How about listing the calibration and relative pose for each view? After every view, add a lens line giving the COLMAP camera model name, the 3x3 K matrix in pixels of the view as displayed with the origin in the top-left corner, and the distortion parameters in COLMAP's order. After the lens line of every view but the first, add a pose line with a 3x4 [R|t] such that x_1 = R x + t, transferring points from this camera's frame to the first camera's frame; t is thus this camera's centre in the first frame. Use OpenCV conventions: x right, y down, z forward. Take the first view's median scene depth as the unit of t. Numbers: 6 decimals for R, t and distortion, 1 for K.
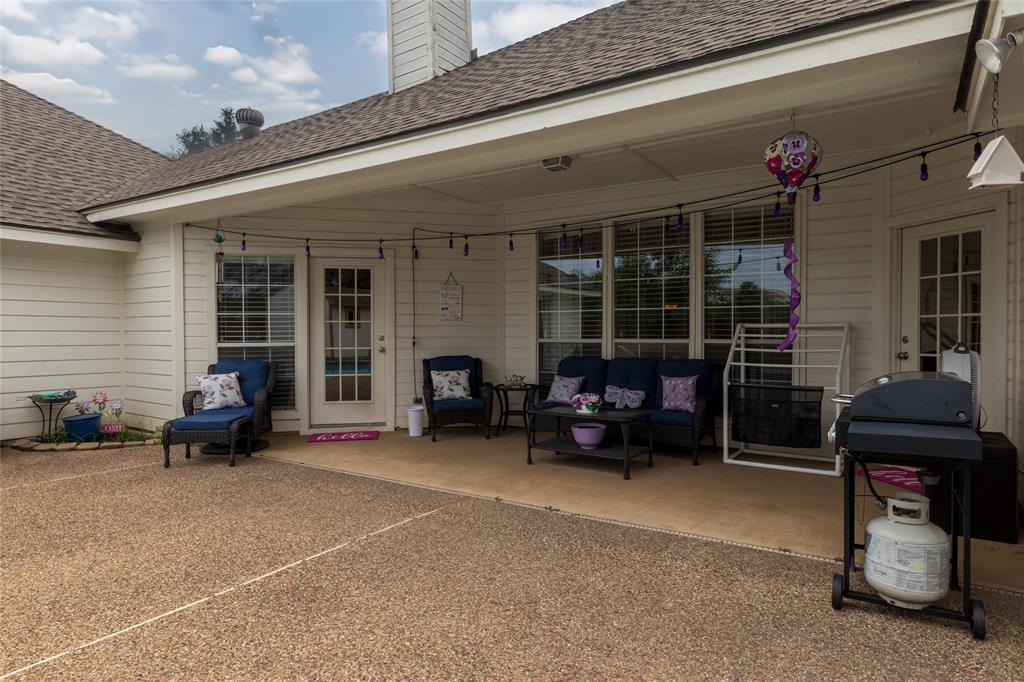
lens RADIAL K [[606.6, 0, 512.0], [0, 606.6, 341.0], [0, 0, 1]] dist [-0.000997, -0.000712]
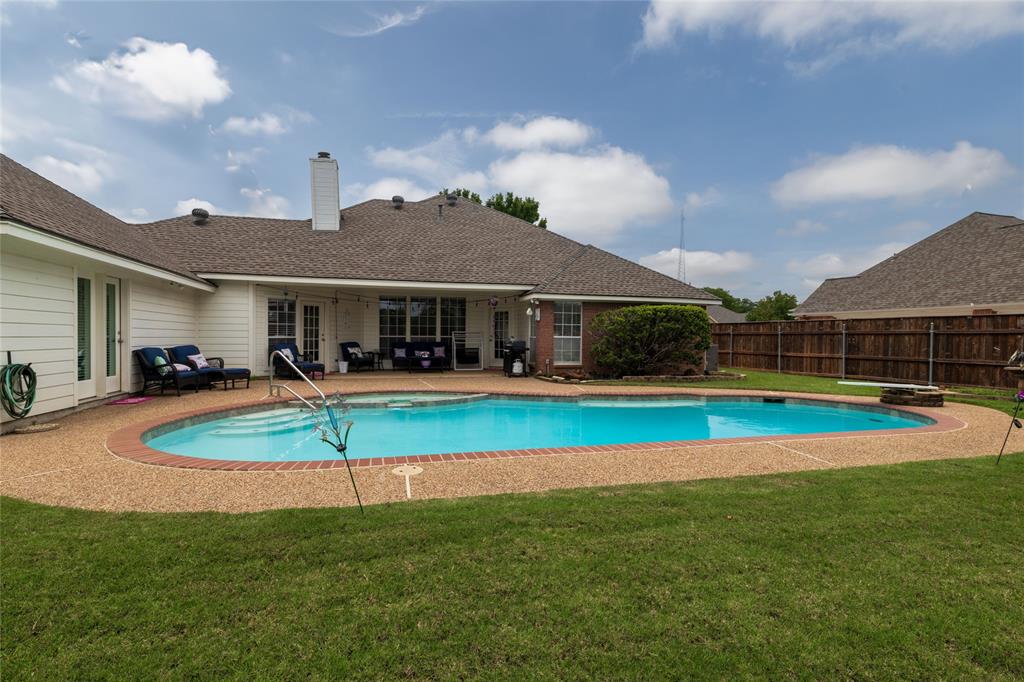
lens RADIAL K [[493.8, 0, 512.0], [0, 493.8, 341.0], [0, 0, 1]] dist [0.000267, -0.000089]
pose [[0.654205, -0.001514, 0.756316, -1.291526], [0.003165, 0.999995, -0.000736, 0.025190], [-0.756311, 0.002875, 0.654206, -0.920986]]
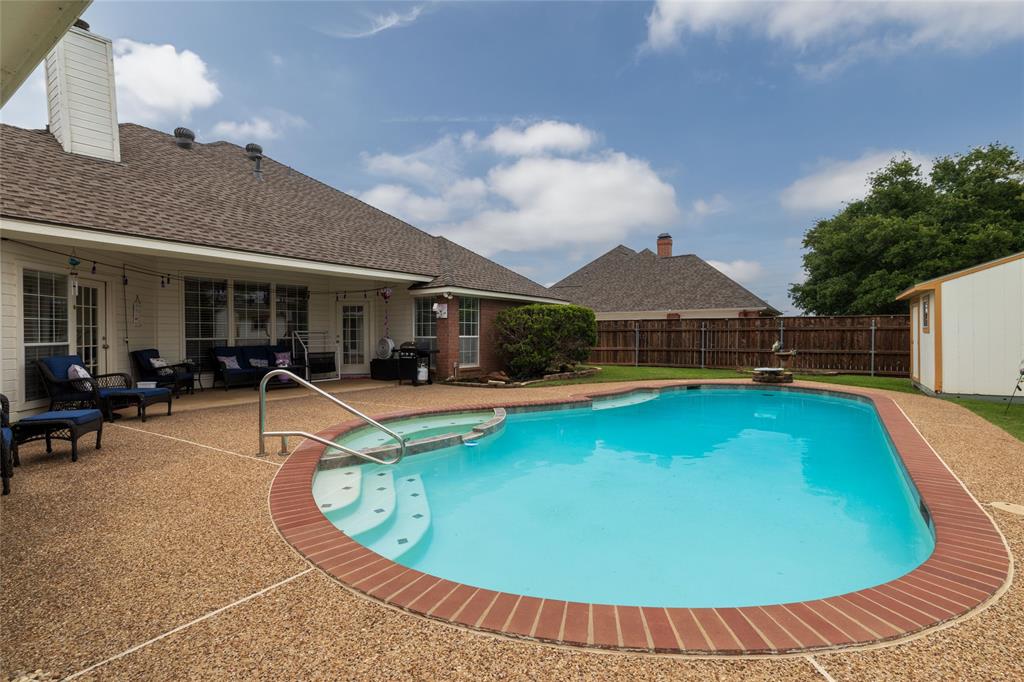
lens RADIAL K [[480.5, 0, 512.0], [0, 480.5, 341.0], [0, 0, 1]] dist [0.000099, 0.000160]
pose [[0.017725, -0.013439, 0.999753, -1.394754], [0.017846, 0.999755, 0.013123, 0.004100], [-0.999684, 0.017609, 0.017960, 0.036387]]
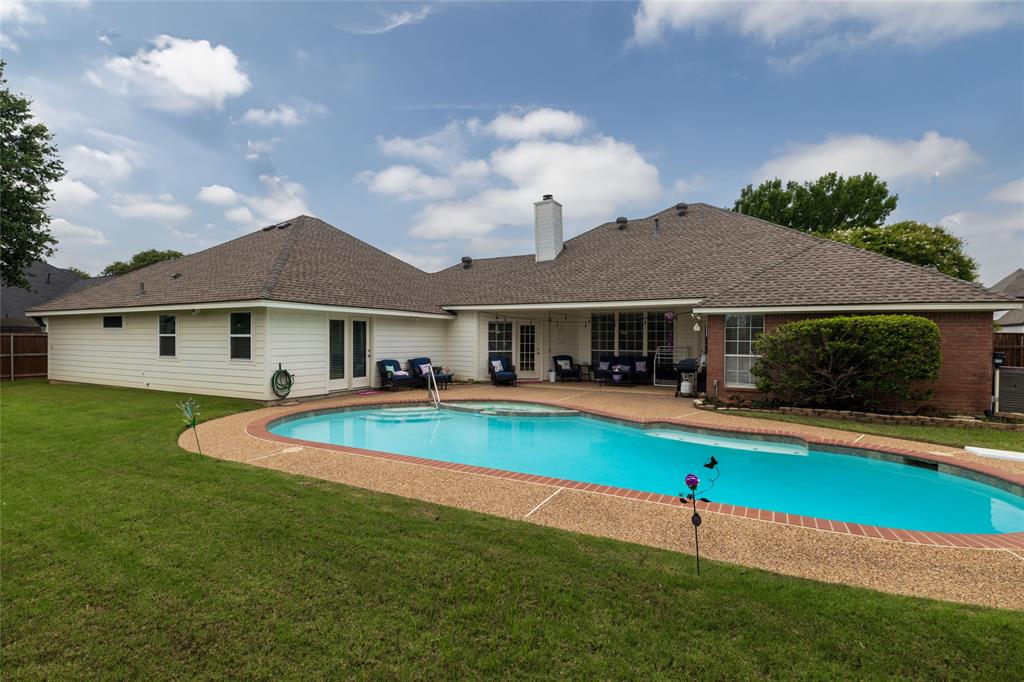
lens RADIAL K [[493.8, 0, 512.0], [0, 493.8, 341.0], [0, 0, 1]] dist [0.000267, -0.000089]
pose [[0.996072, 0.005126, 0.088404, -0.584359], [-0.004450, 0.999959, -0.007836, -0.026268], [-0.088440, 0.007412, 0.996054, -1.436383]]
